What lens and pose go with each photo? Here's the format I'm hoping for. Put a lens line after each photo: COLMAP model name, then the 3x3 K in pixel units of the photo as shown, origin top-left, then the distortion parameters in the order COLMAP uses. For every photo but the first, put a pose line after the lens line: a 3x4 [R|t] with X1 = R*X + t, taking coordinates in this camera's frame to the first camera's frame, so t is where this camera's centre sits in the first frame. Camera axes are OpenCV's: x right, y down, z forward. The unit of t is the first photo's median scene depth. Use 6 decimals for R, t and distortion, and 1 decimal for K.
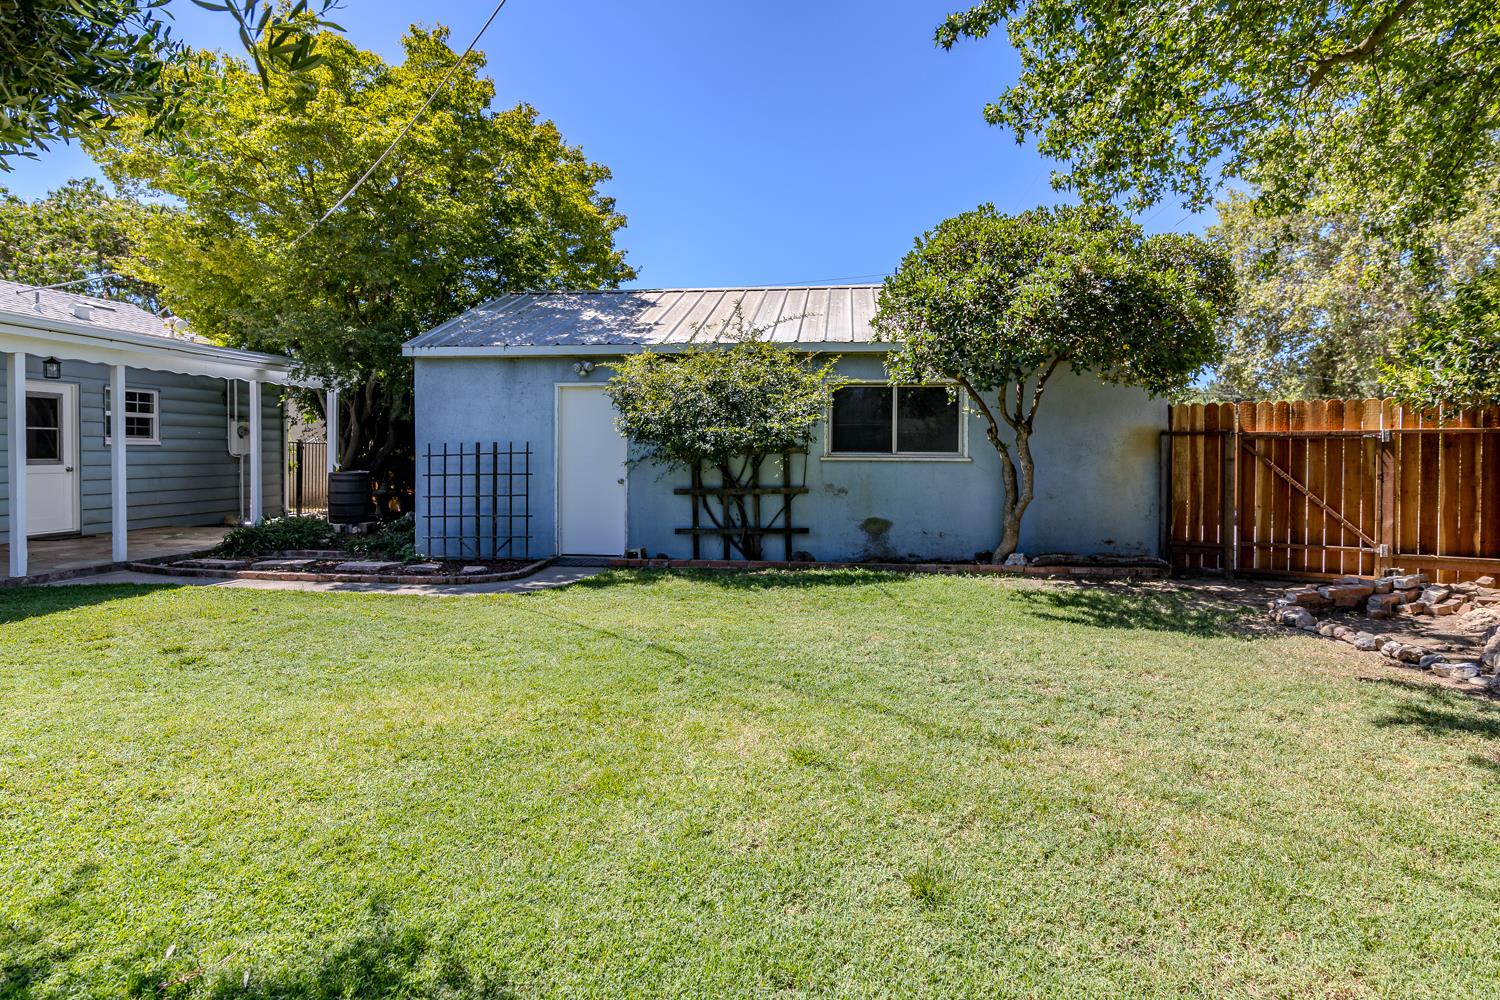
lens RADIAL K [[792.4, 0, 749.6], [0, 792.4, 464.6], [0, 0, 1]] dist [0.003713, -0.001529]
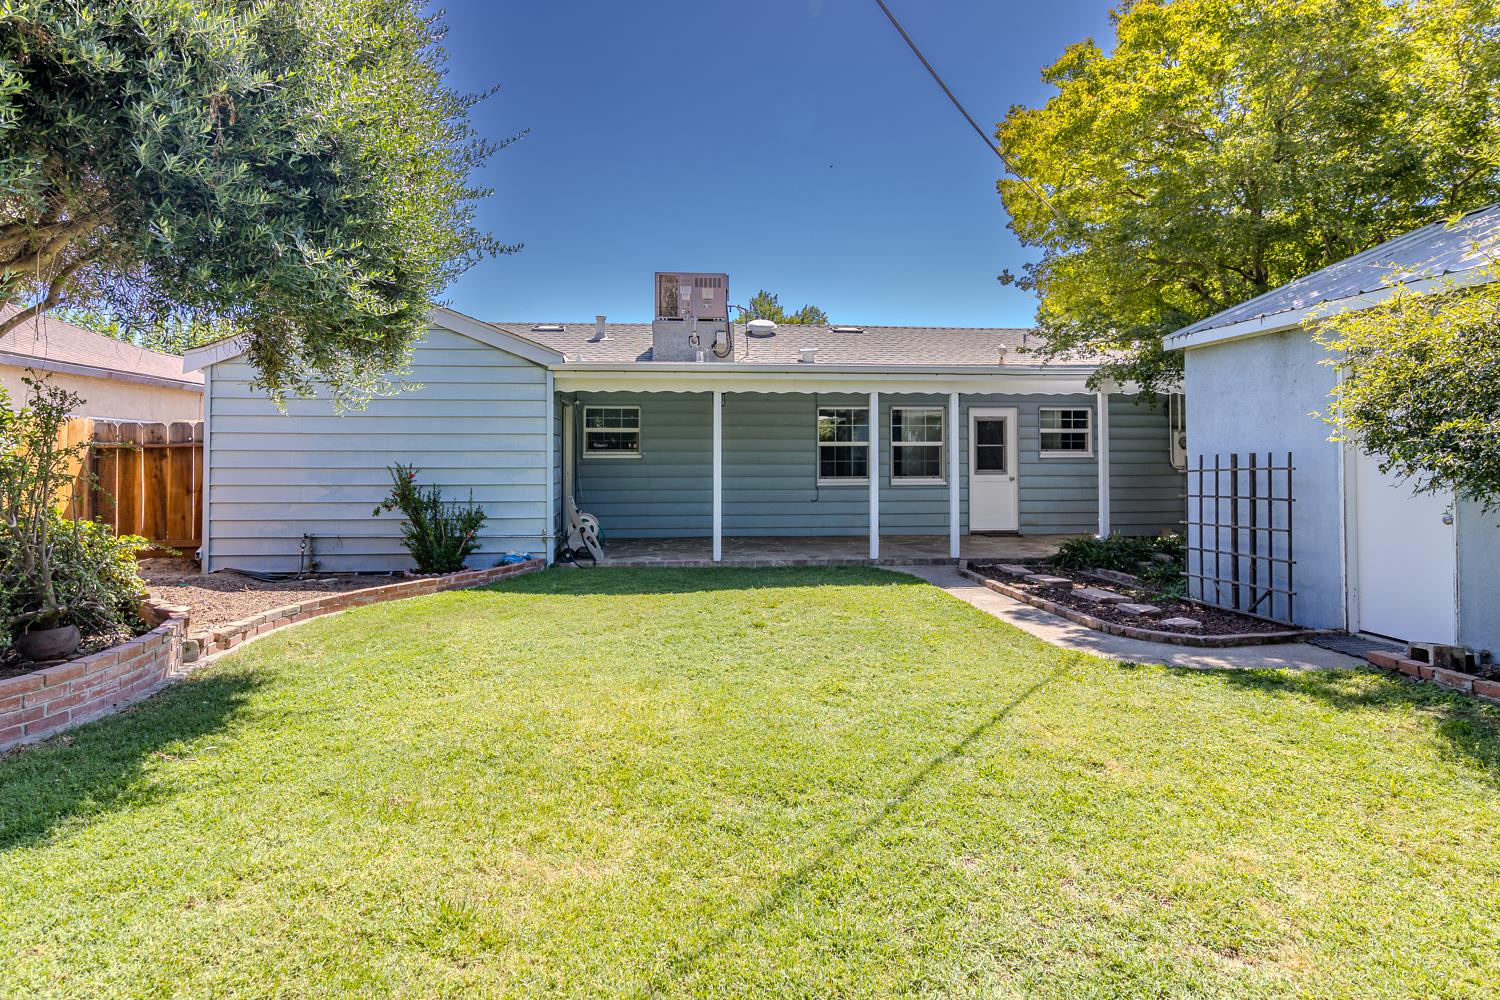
lens RADIAL K [[807.2, 0, 749.5], [0, 807.2, 448.5], [0, 0, 1]] dist [0.000596, -0.000332]
pose [[0.201939, -0.016685, -0.979256, 0.355205], [-0.011775, 0.999741, -0.019462, -0.015401], [0.979327, 0.015461, 0.201690, 0.478657]]
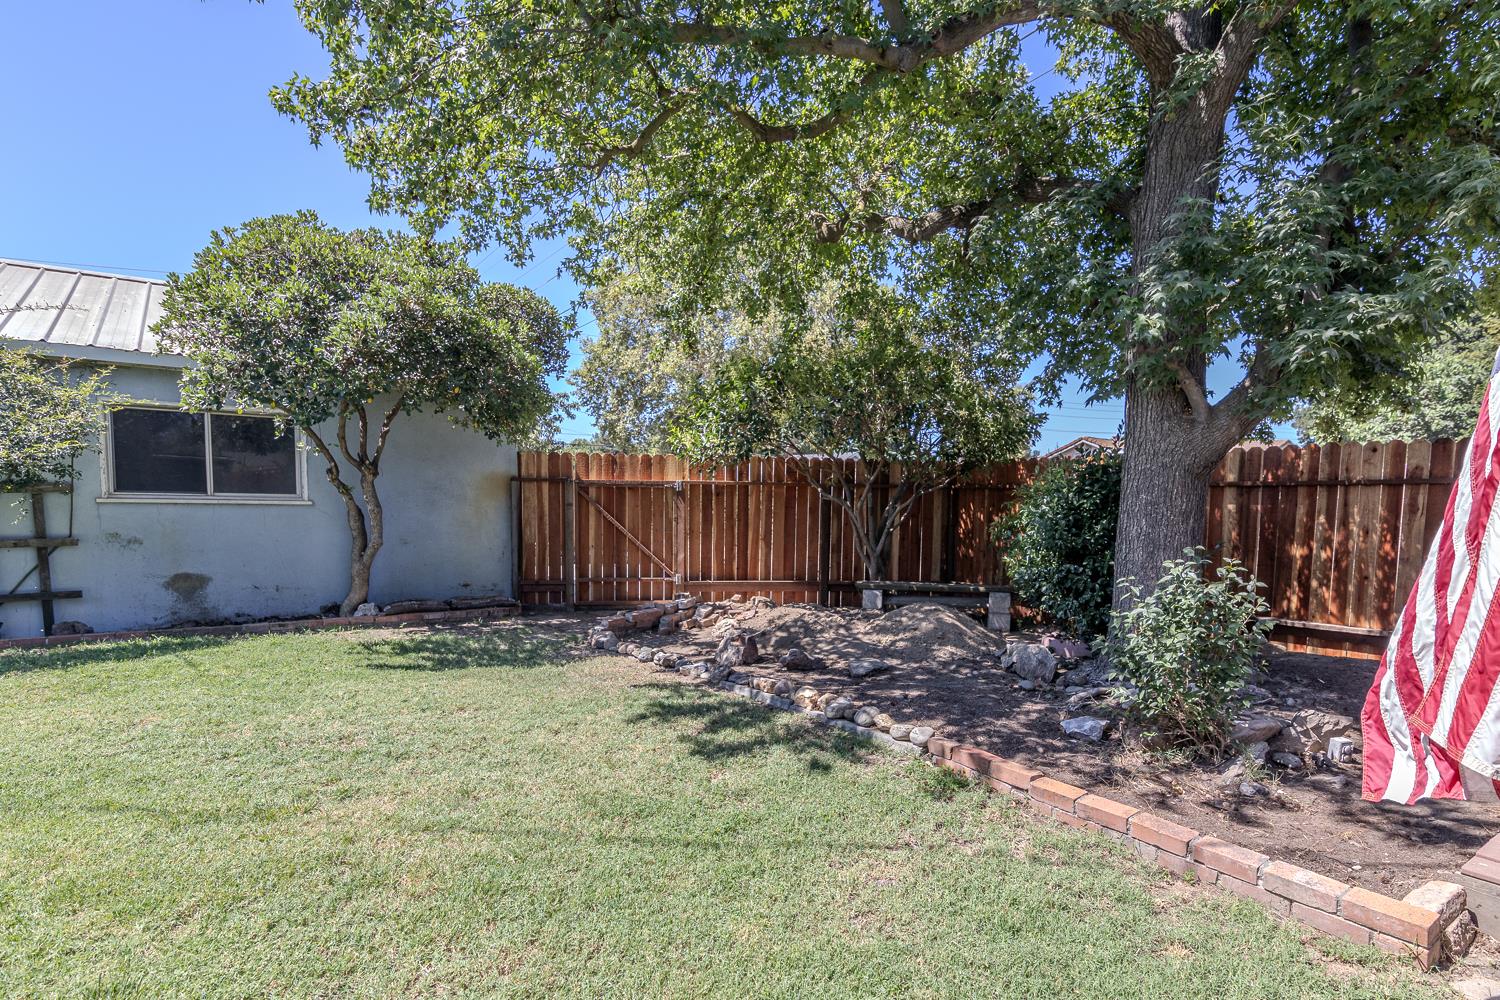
lens RADIAL K [[808.9, 0, 751.1], [0, 808.9, 571.0], [0, 0, 1]] dist [0.001008, -0.000062]
pose [[0.751909, -0.047991, 0.657518, 0.053952], [-0.002053, 0.997172, 0.075130, 0.000971], [-0.659264, -0.057840, 0.749683, -0.017340]]
